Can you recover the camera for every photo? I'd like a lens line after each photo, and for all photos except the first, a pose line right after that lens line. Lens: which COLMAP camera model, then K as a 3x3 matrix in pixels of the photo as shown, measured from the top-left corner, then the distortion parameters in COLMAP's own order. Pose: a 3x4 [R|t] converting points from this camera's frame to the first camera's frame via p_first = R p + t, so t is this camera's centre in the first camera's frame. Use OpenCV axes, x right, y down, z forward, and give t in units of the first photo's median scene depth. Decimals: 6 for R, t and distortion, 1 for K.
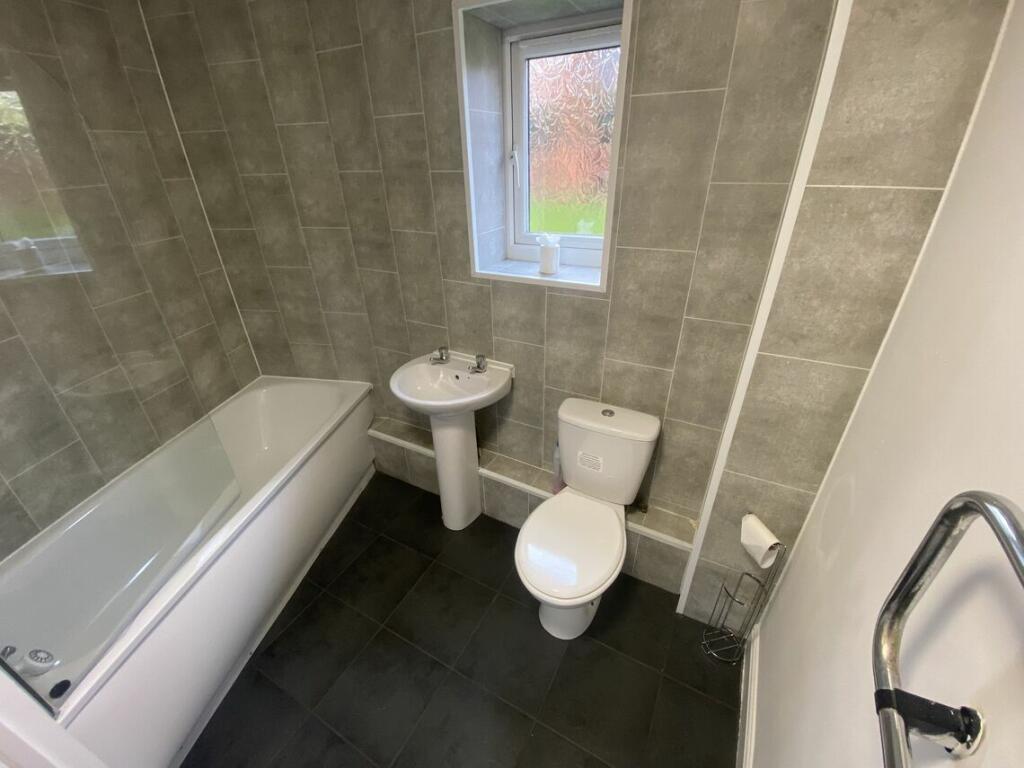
lens RADIAL K [[419.6, 0, 512.0], [0, 419.6, 384.0], [0, 0, 1]] dist [0.030599, -0.027087]
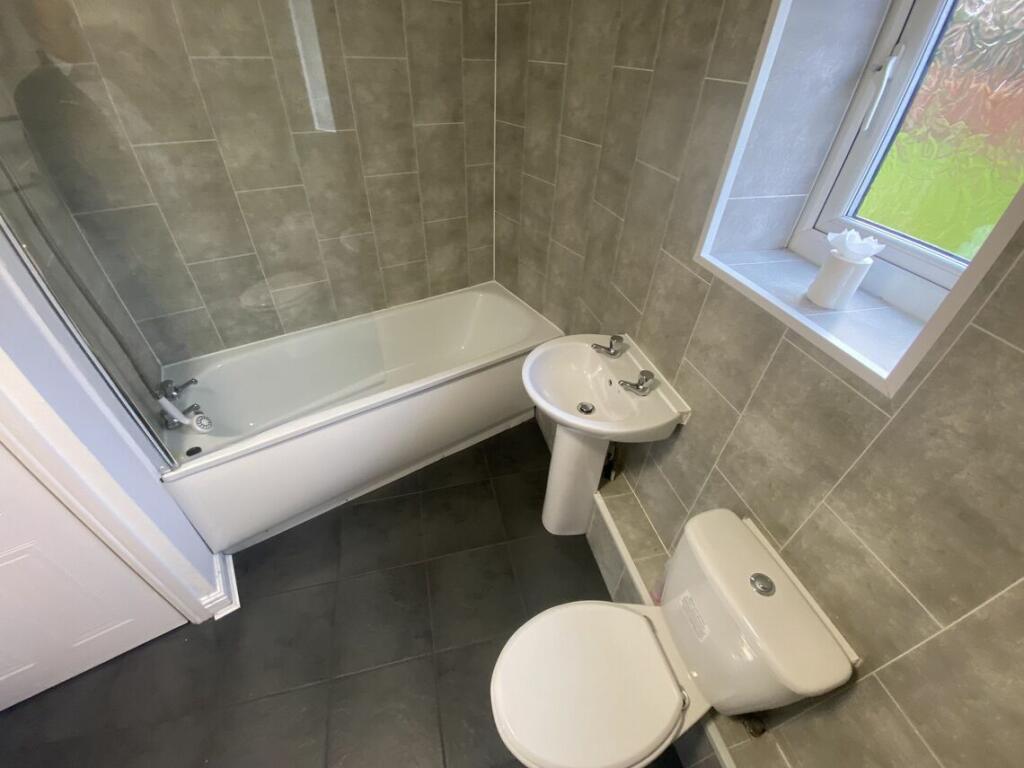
lens RADIAL K [[412.2, 0, 512.0], [0, 412.2, 384.0], [0, 0, 1]] dist [0.020158, -0.025081]
pose [[0.677992, 0.499000, -0.539746, 0.145508], [-0.395507, 0.866573, 0.304345, -0.168369], [0.619598, 0.007130, 0.784887, 0.324334]]
